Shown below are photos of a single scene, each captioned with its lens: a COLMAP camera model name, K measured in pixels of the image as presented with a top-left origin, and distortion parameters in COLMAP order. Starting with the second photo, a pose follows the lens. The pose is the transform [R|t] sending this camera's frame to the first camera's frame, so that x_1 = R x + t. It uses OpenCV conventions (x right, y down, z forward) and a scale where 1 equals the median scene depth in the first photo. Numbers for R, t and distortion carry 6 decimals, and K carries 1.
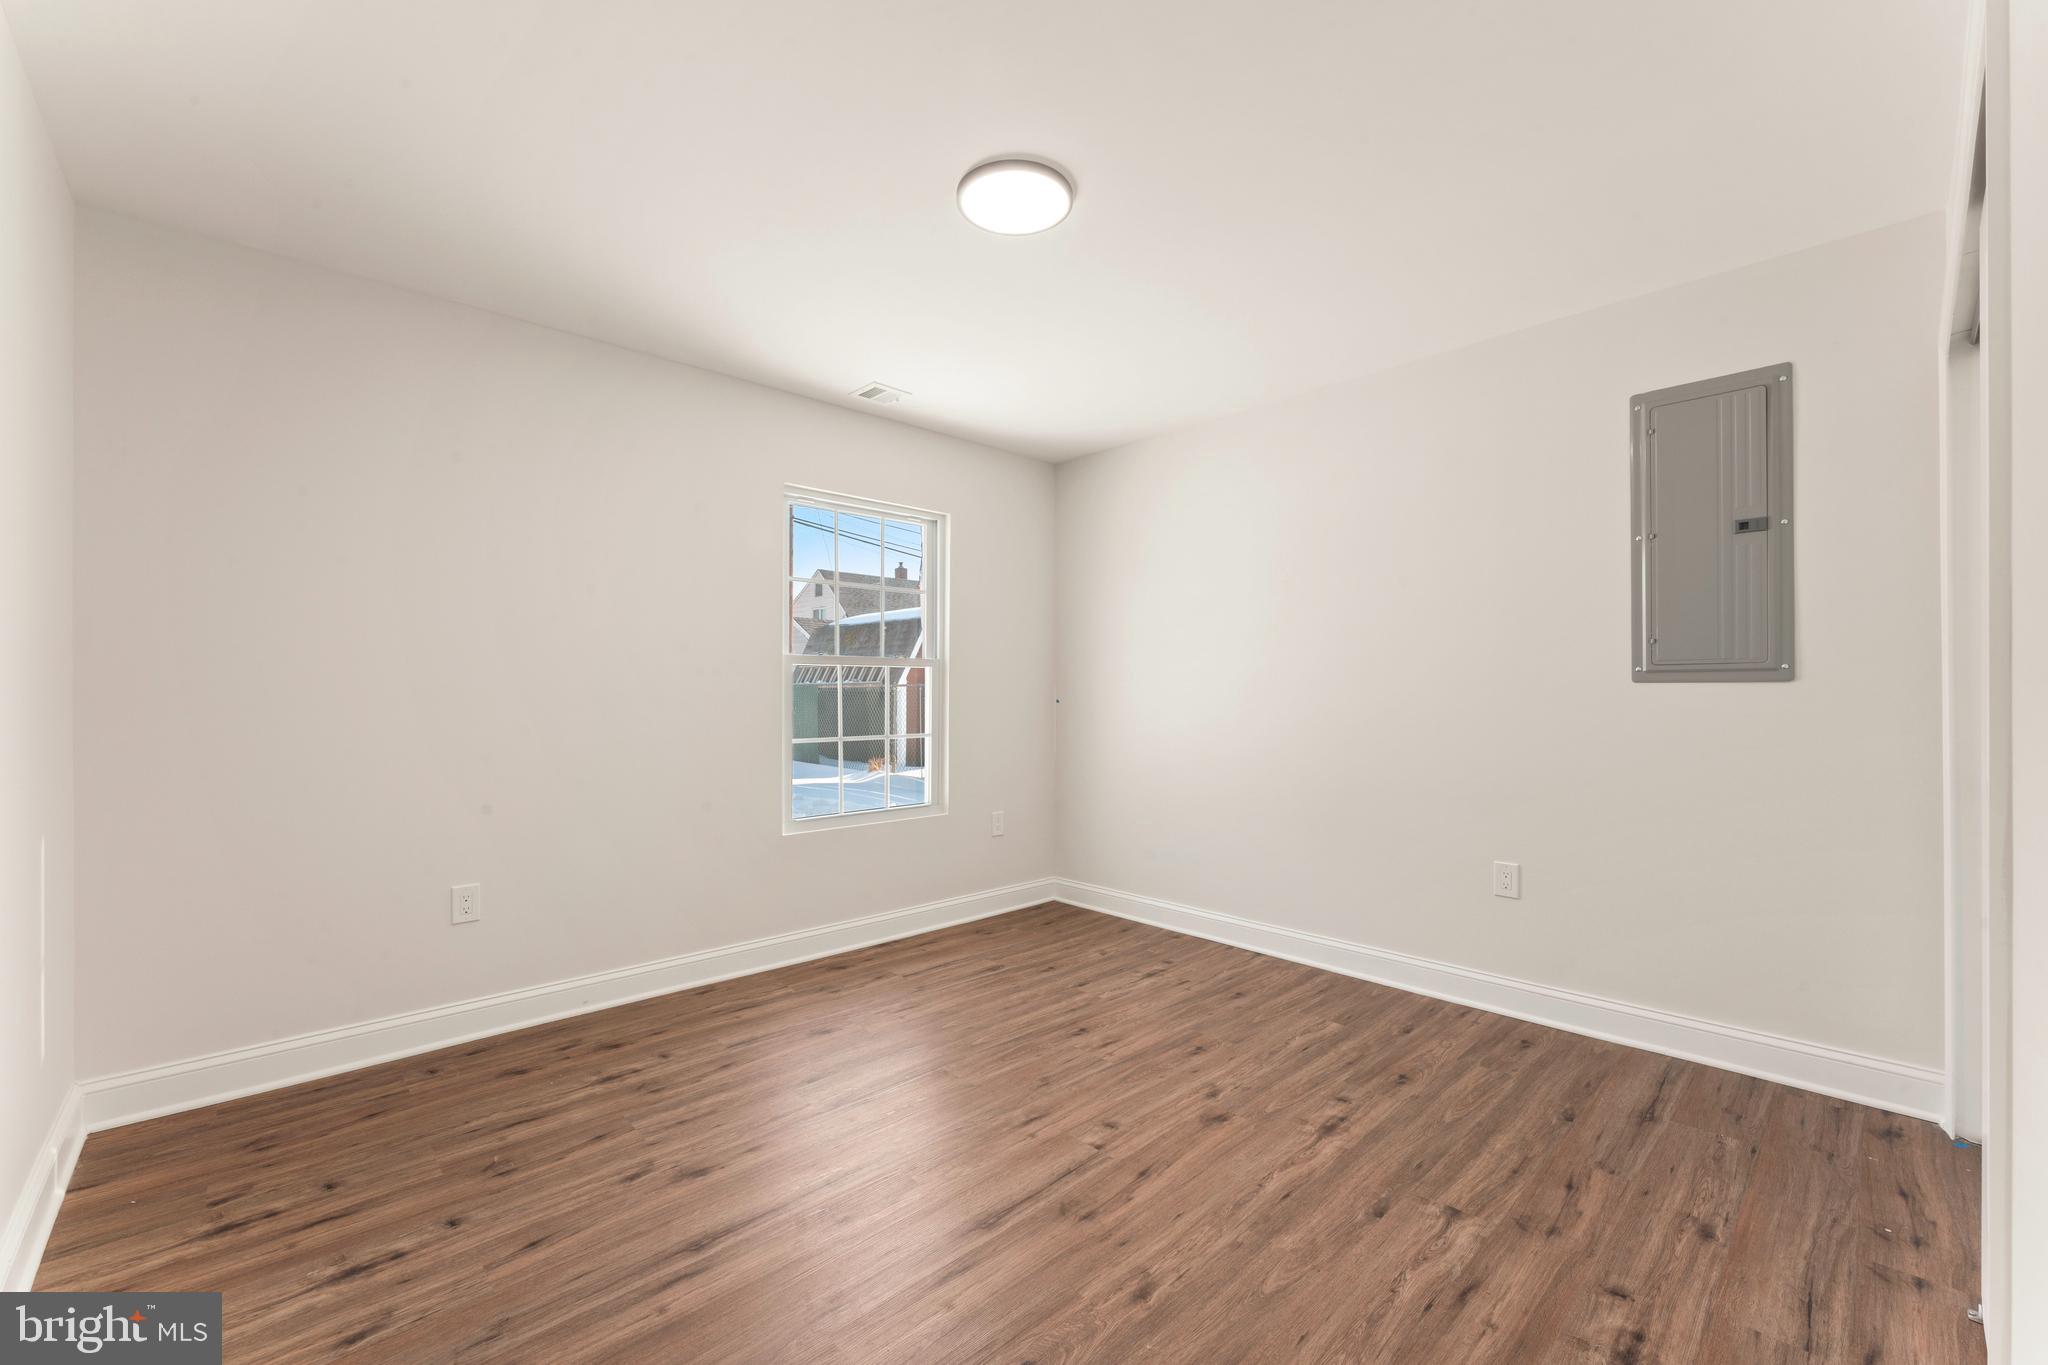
lens RADIAL K [[826.8, 0, 1035.1], [0, 826.8, 724.4], [0, 0, 1]] dist [-0.001589, -0.000485]
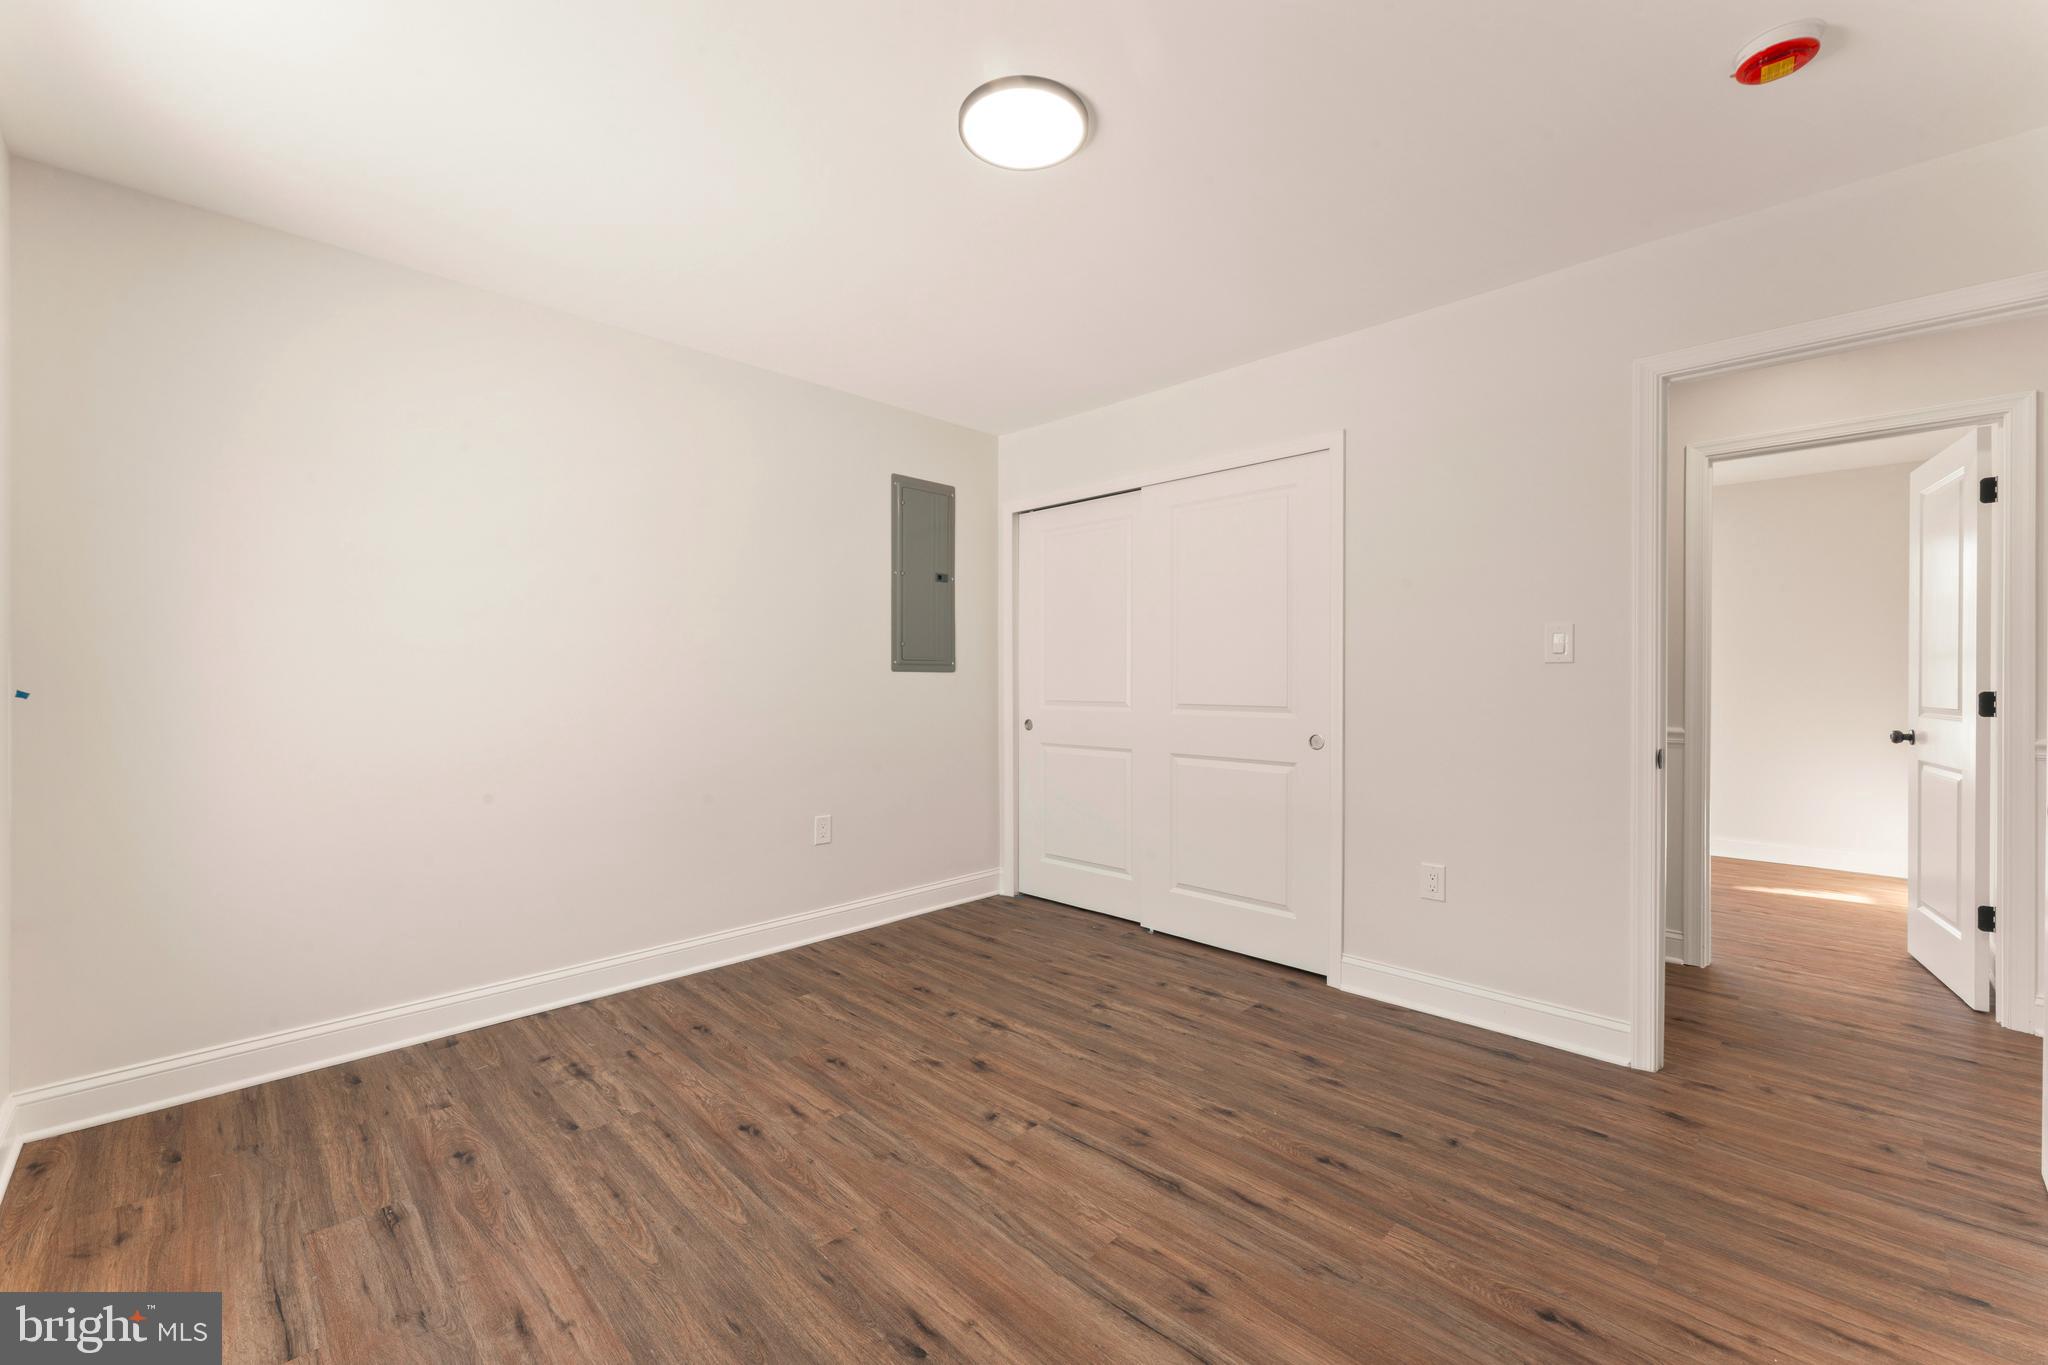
lens RADIAL K [[826.8, 0, 1020.5], [0, 826.8, 675.5], [0, 0, 1]] dist [-0.001589, -0.000485]
pose [[-0.036352, 0.015054, 0.999226, -0.714873], [0.038953, 0.999148, -0.013636, -0.010511], [-0.998580, 0.038427, -0.036908, 0.799948]]
